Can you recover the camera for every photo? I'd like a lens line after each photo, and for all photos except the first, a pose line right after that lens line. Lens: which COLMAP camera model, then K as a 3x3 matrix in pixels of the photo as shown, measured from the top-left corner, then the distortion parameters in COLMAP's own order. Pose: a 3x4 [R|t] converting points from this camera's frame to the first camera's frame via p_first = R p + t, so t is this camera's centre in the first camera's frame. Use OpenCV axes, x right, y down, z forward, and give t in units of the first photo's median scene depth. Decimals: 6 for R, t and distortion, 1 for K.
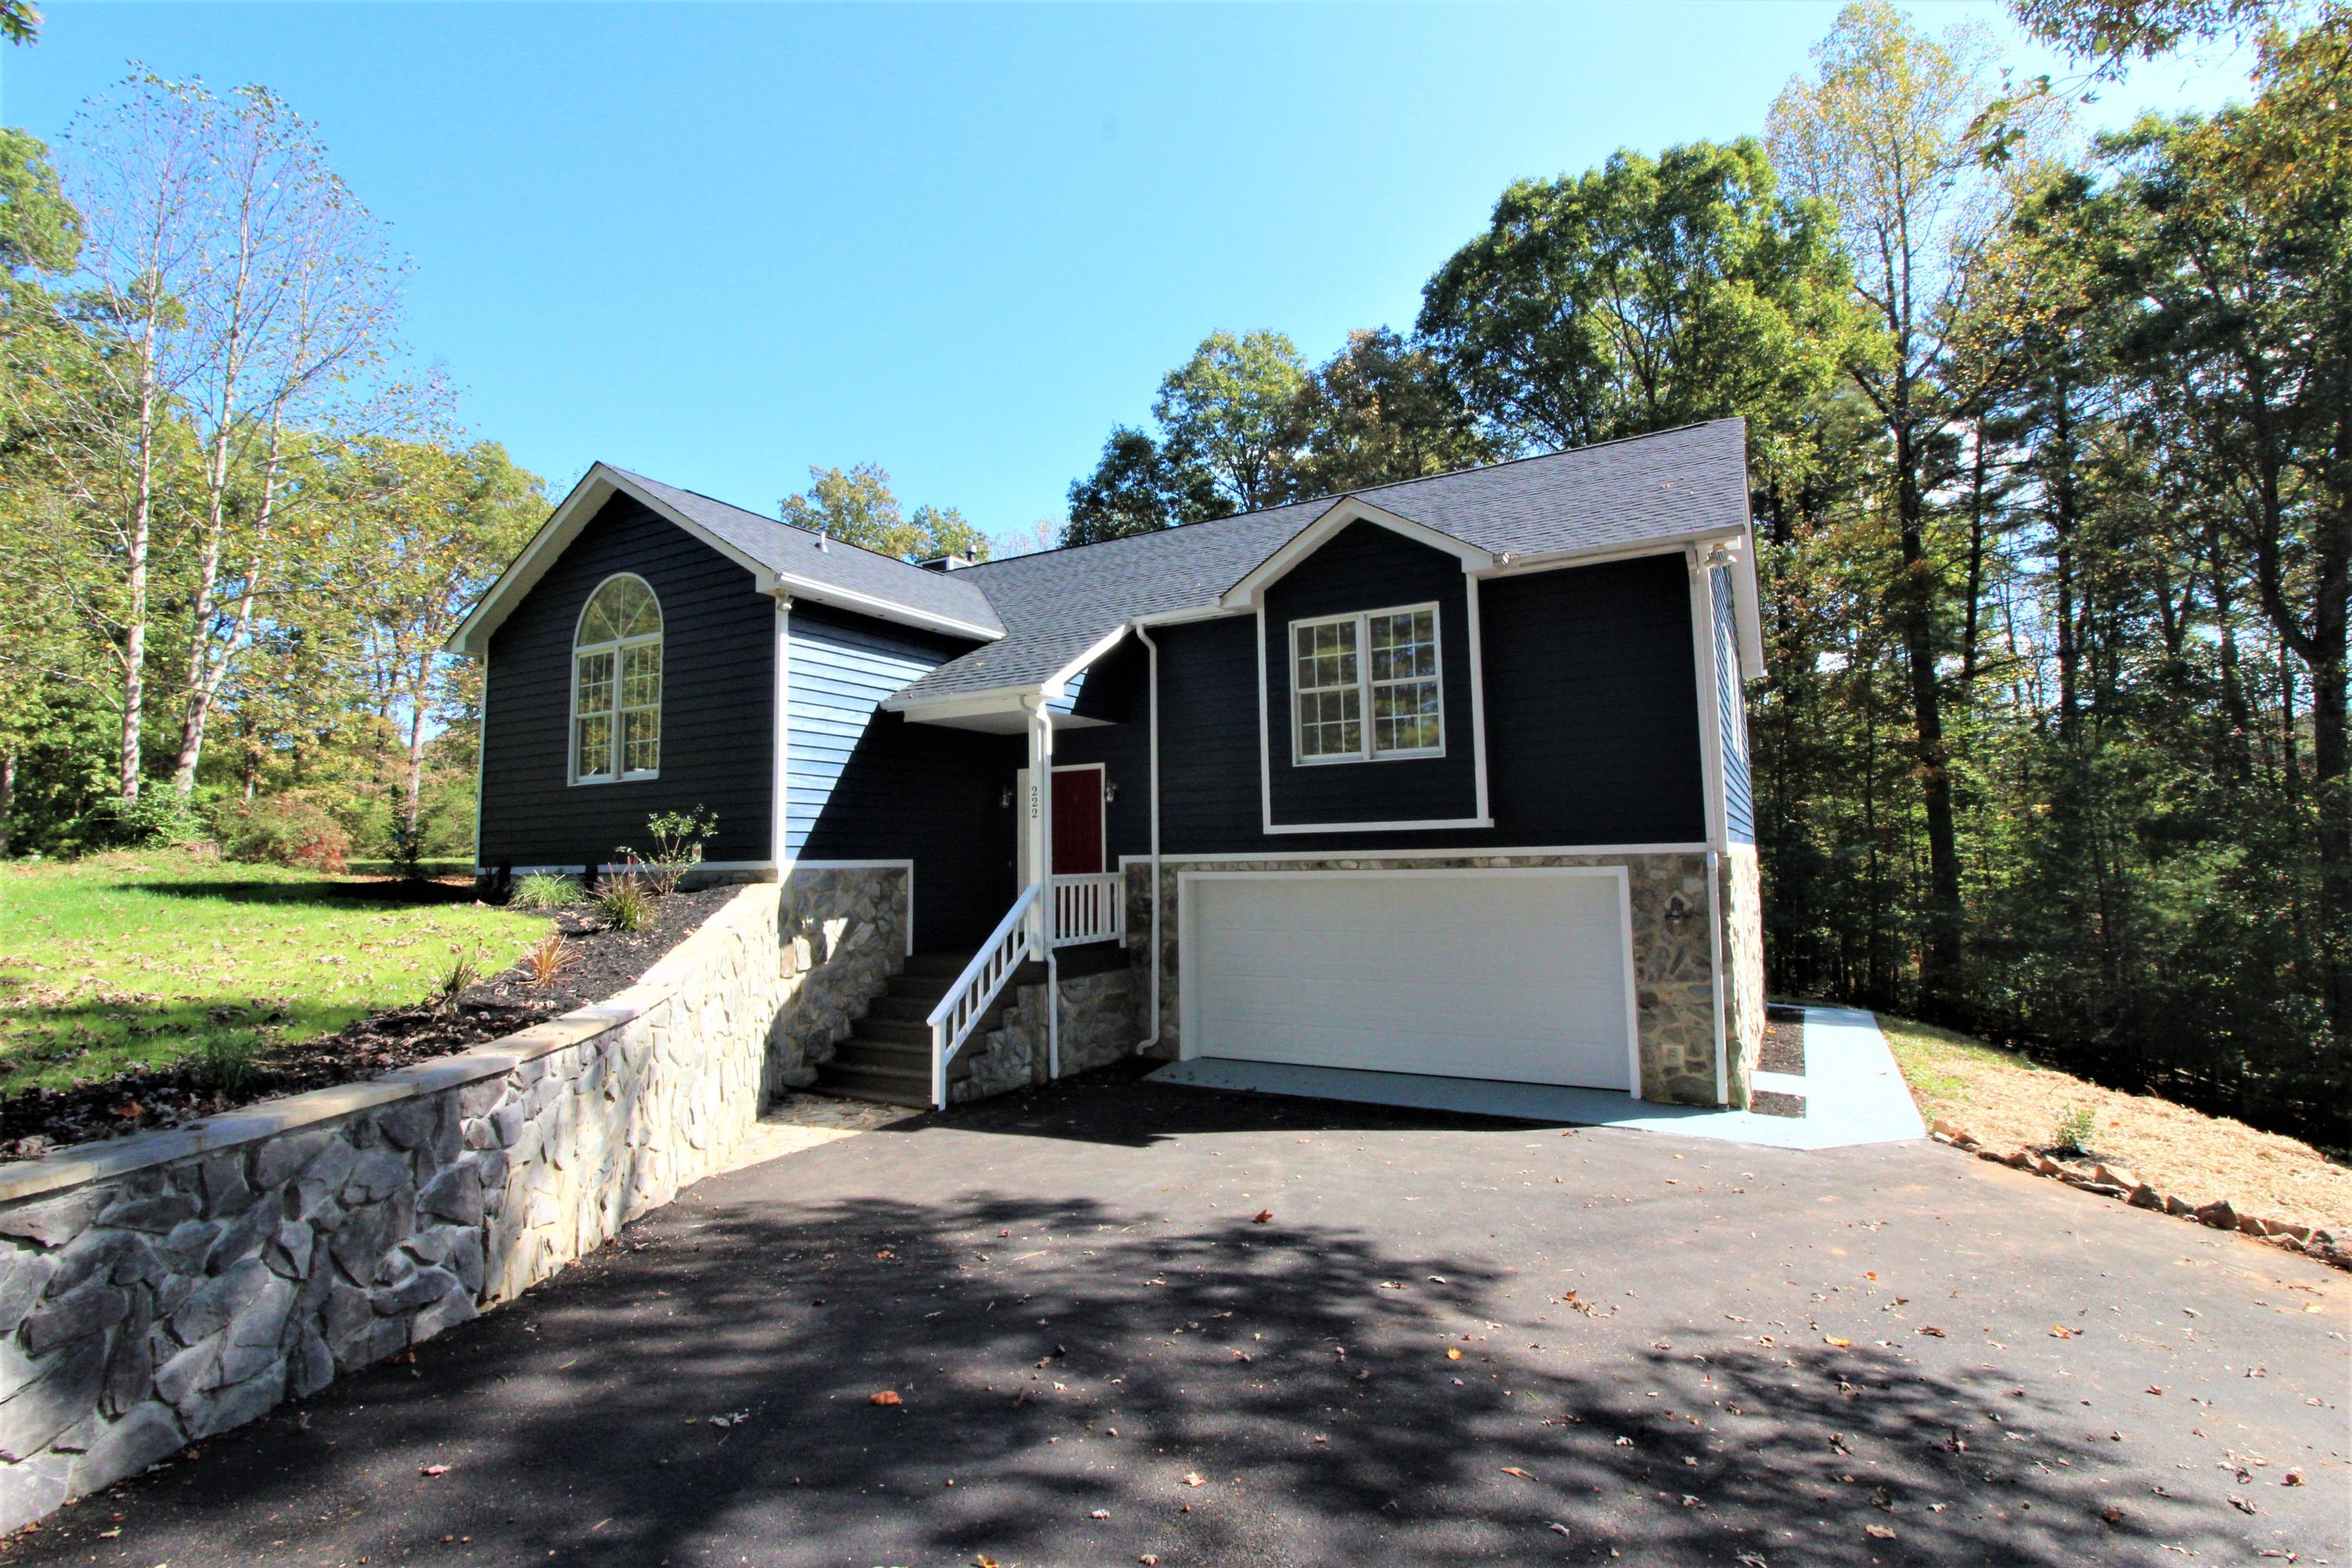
lens RADIAL K [[1085.6, 0, 1158.0], [0, 1085.6, 758.4], [0, 0, 1]] dist [-0.008845, -0.008707]
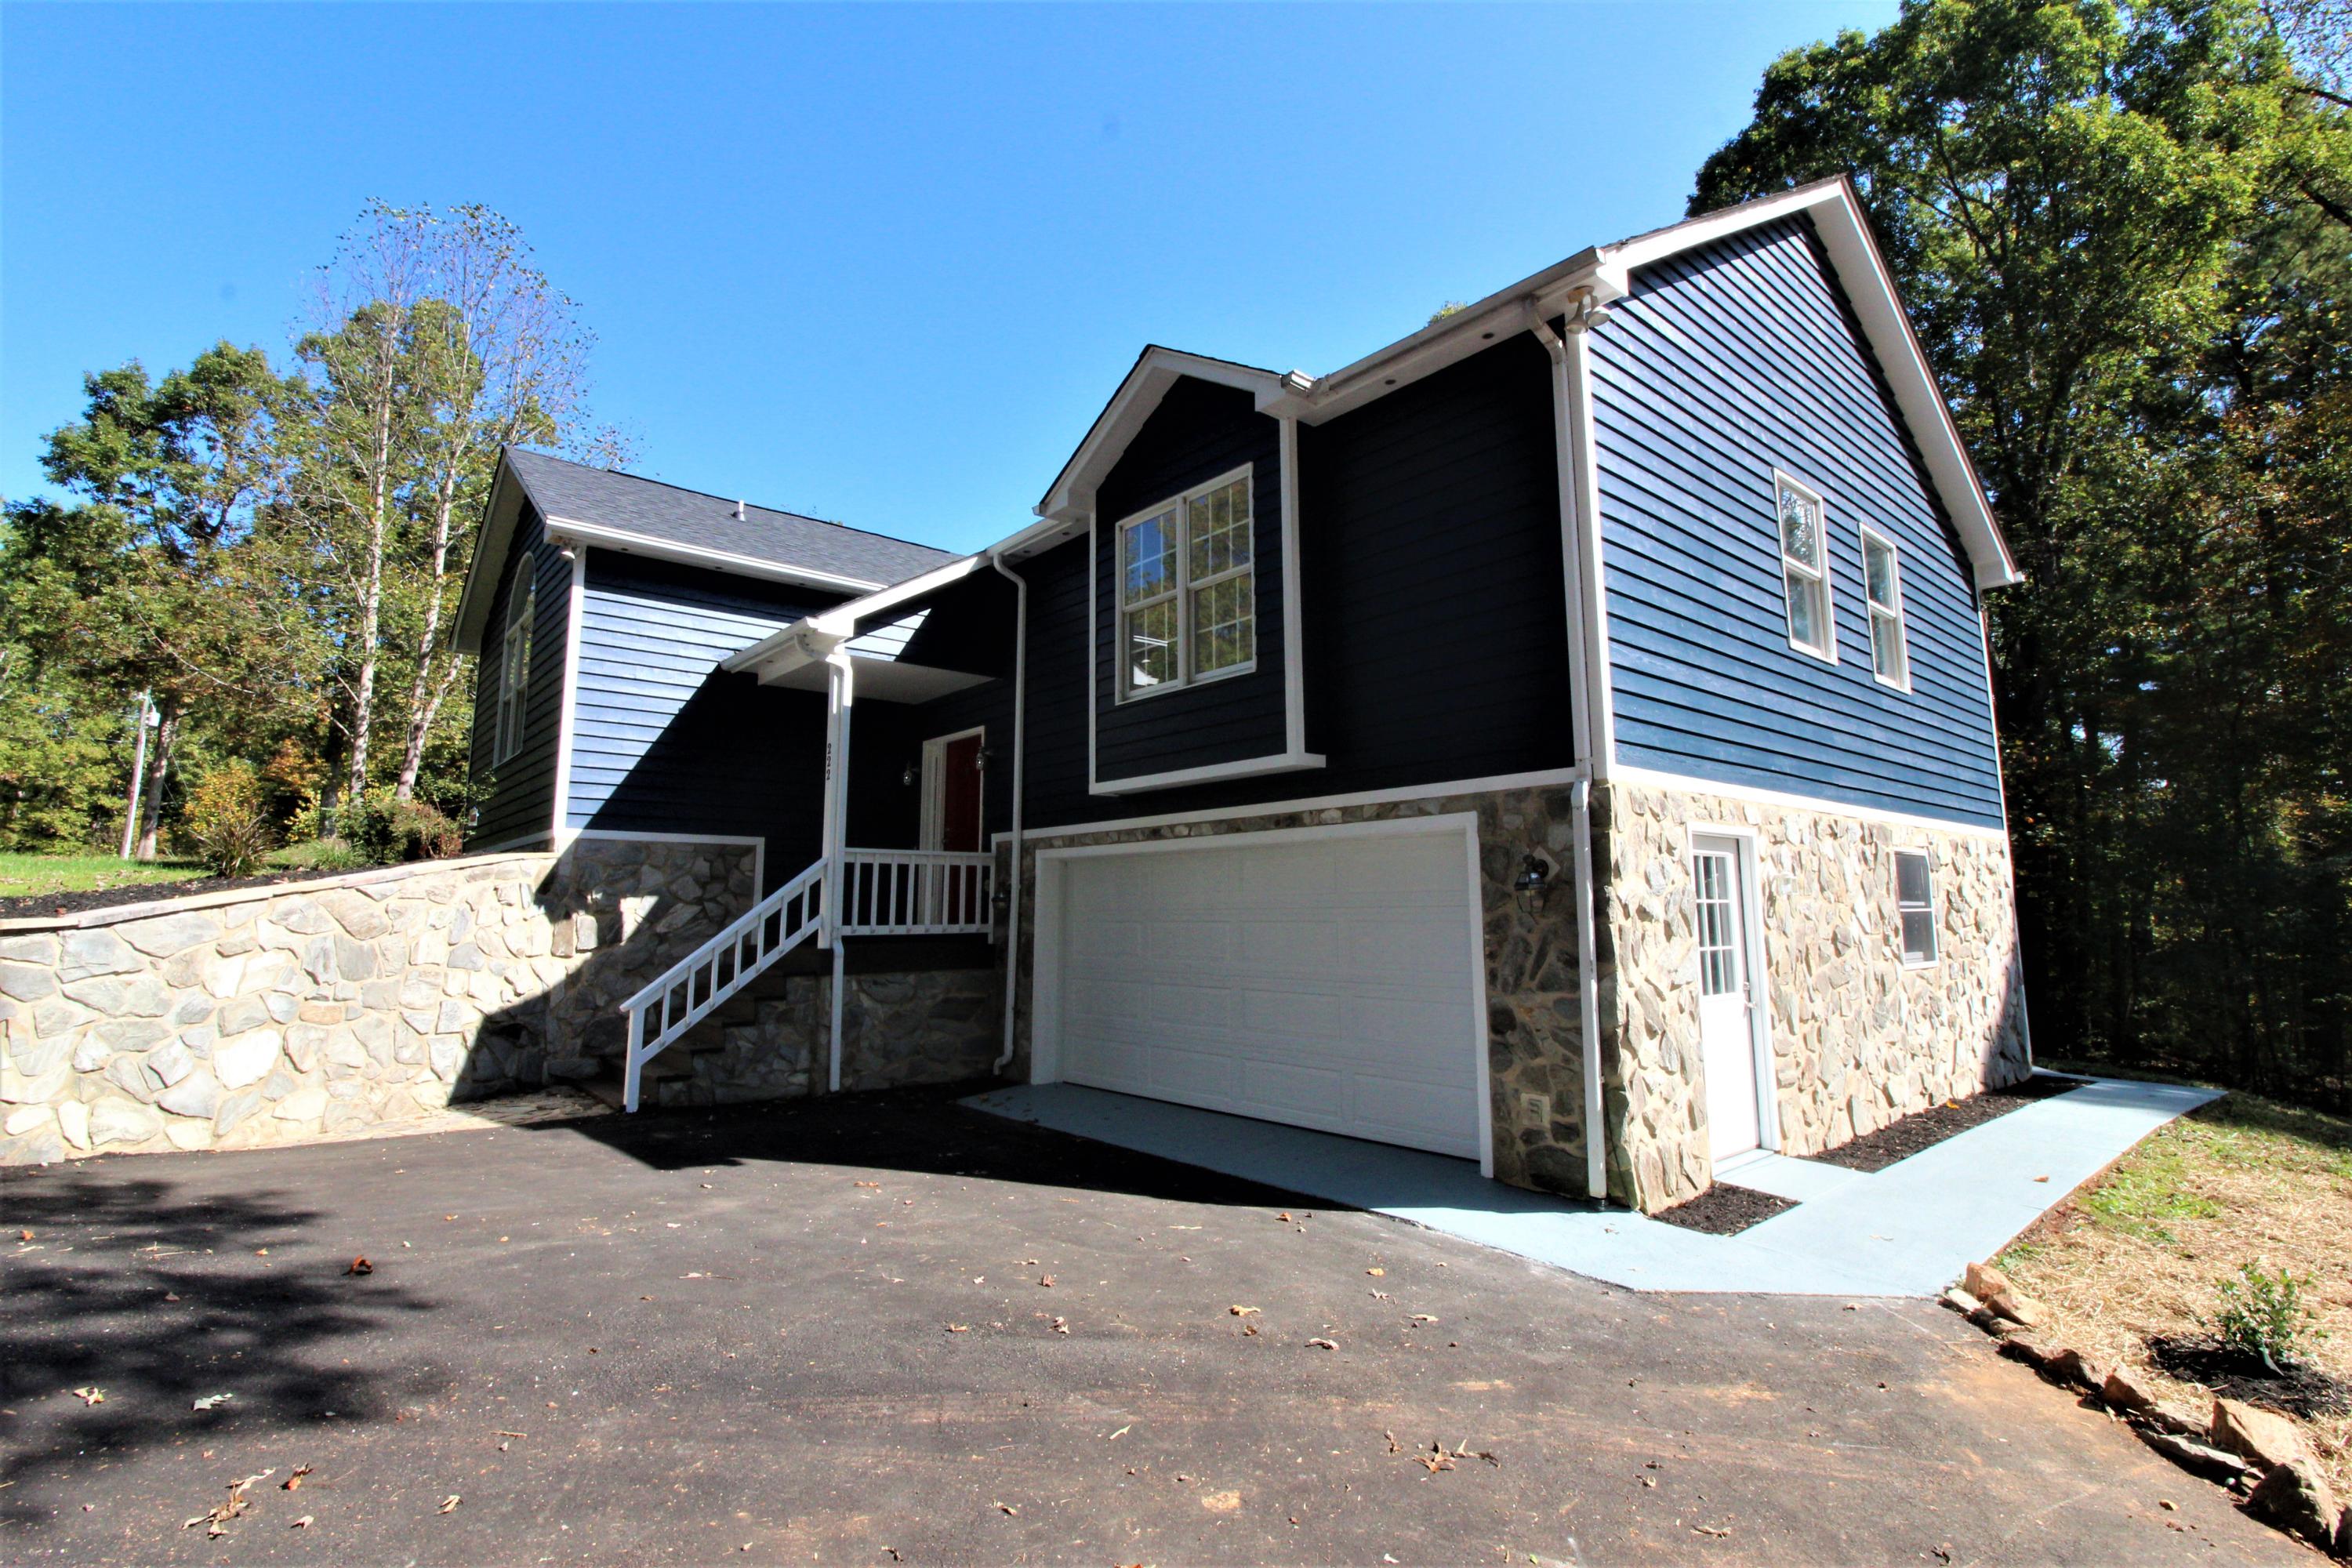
lens RADIAL K [[1088.7, 0, 1161.2], [0, 1088.7, 750.7], [0, 0, 1]] dist [-0.003784, -0.009455]
pose [[0.942504, -0.036107, -0.332239, 0.417344], [0.019296, 0.998367, -0.053763, 0.083170], [0.333638, 0.044261, 0.941662, 0.283791]]
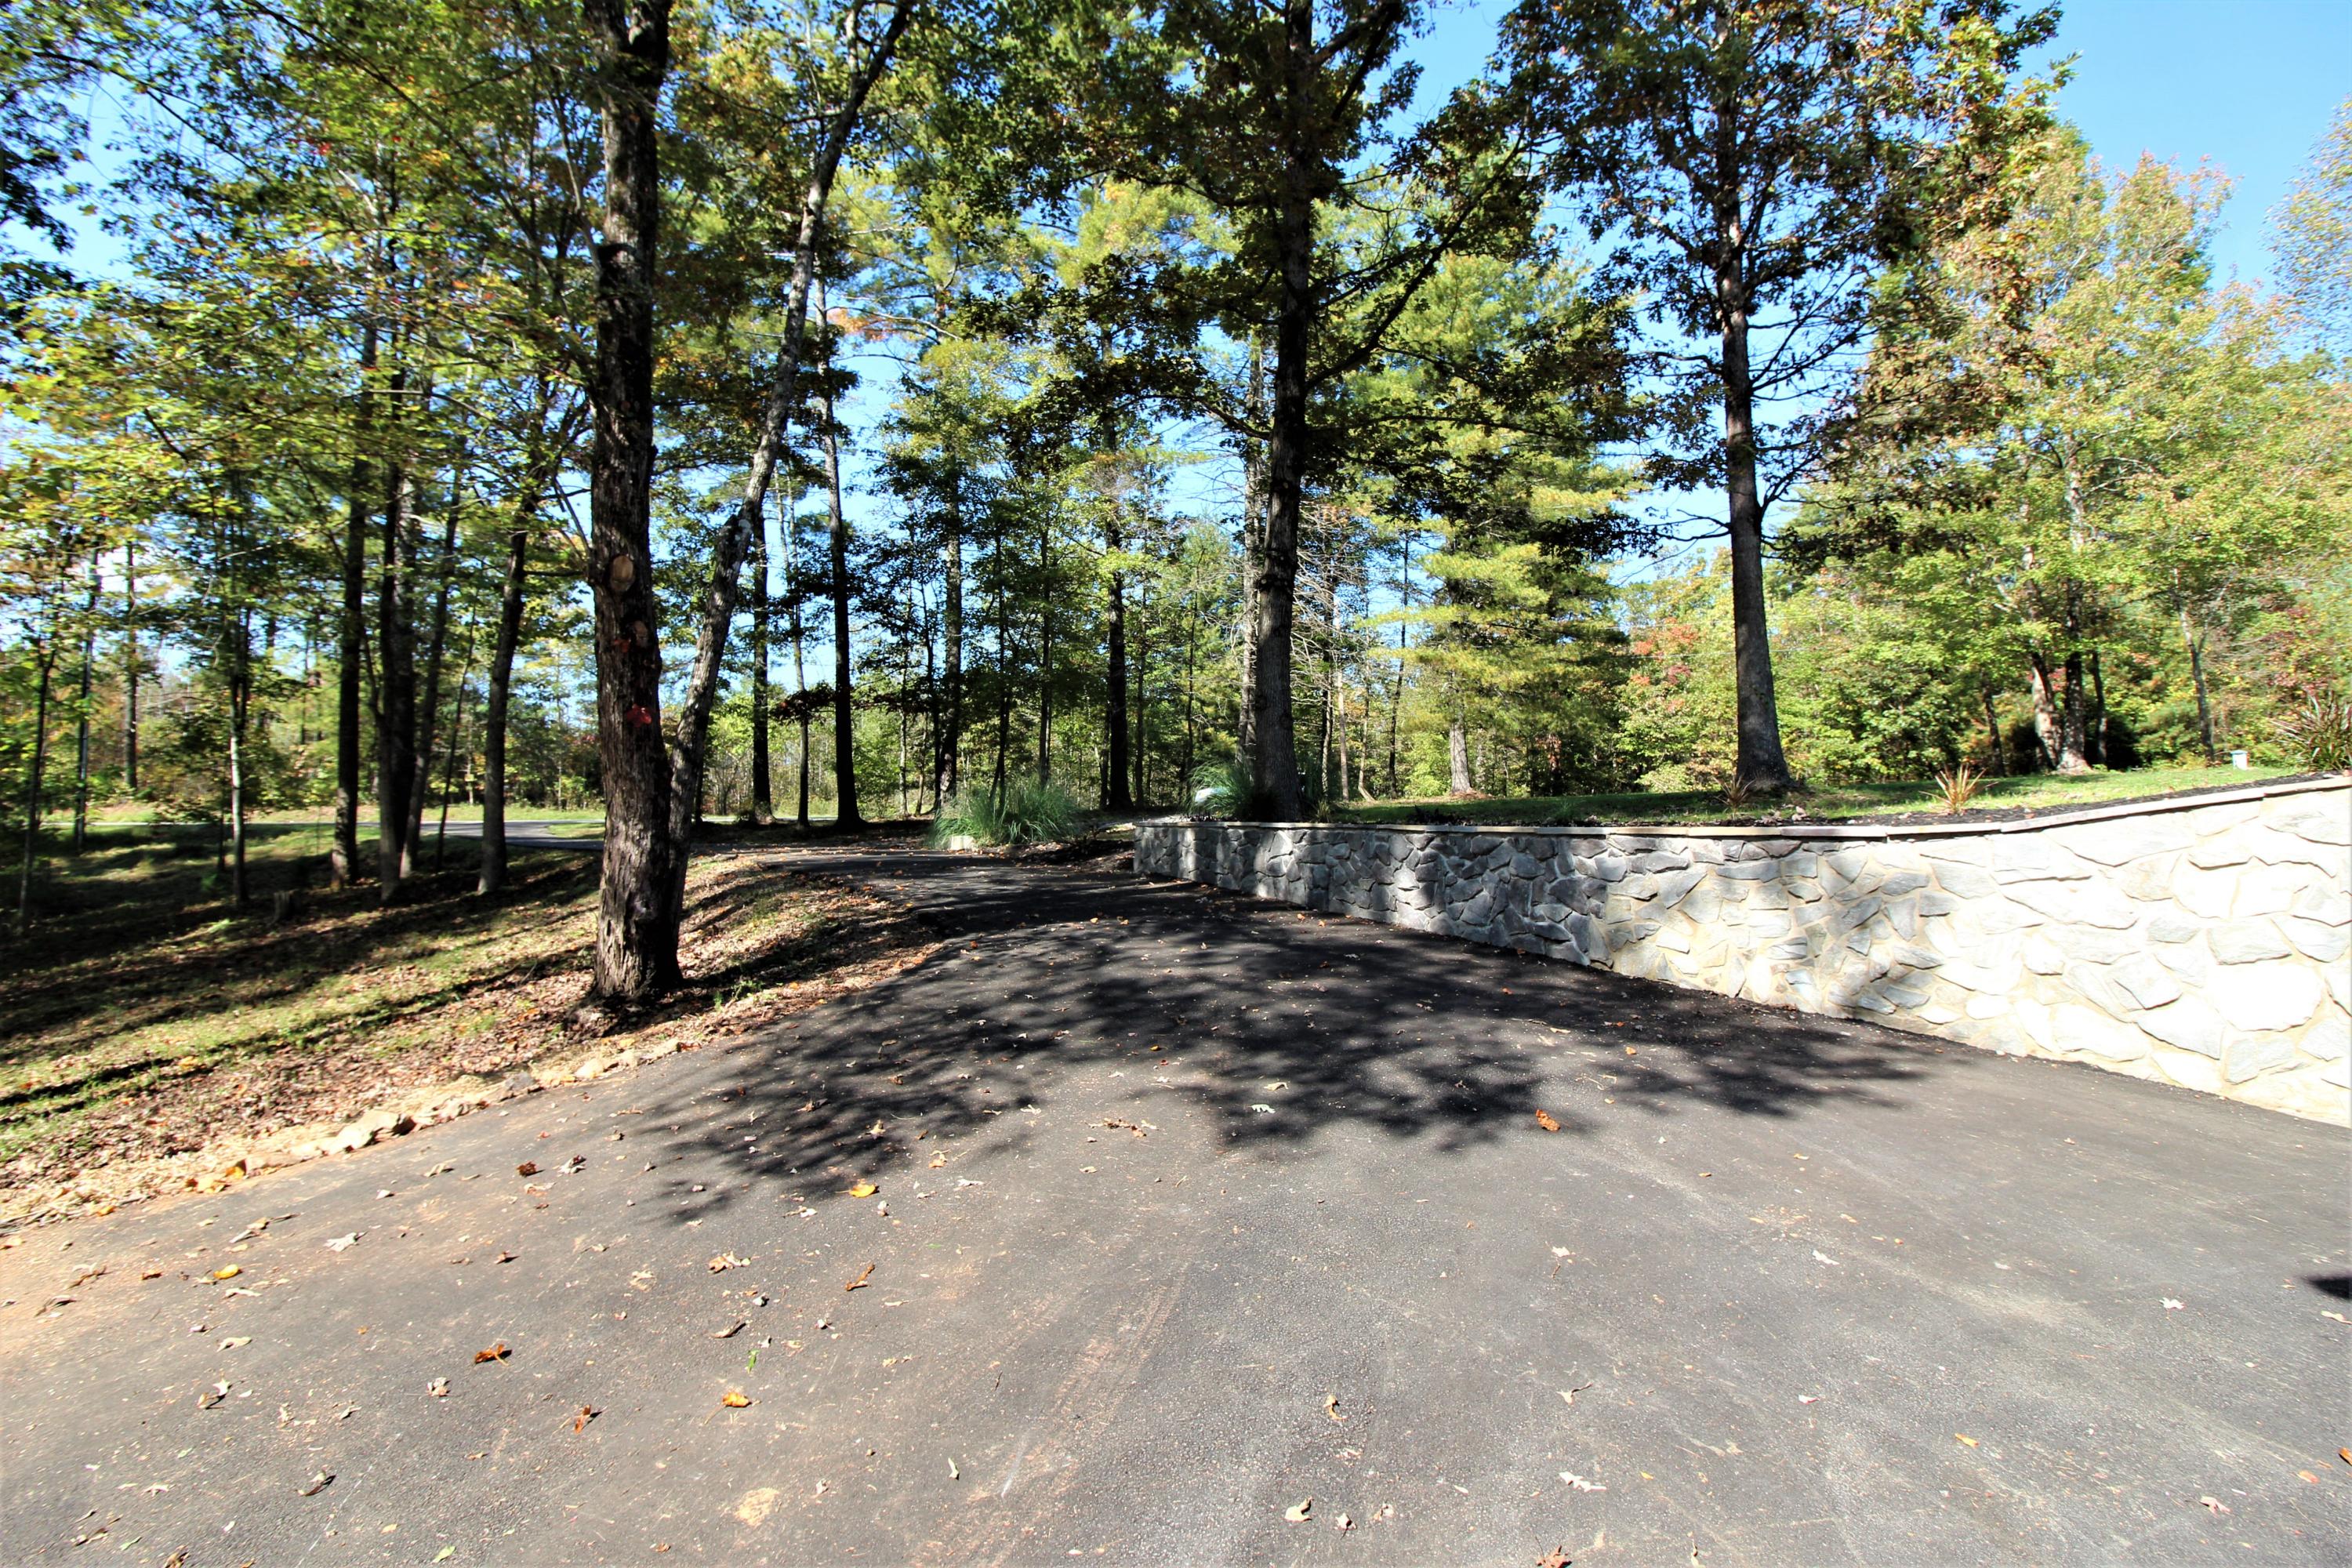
lens RADIAL K [[1085.6, 0, 1158.0], [0, 1085.6, 758.4], [0, 0, 1]] dist [-0.008845, -0.008707]
pose [[-0.772085, -0.027197, -0.634937, 0.415602], [0.066915, 0.990051, -0.123777, 0.134105], [0.631987, -0.138054, -0.762584, 0.763204]]
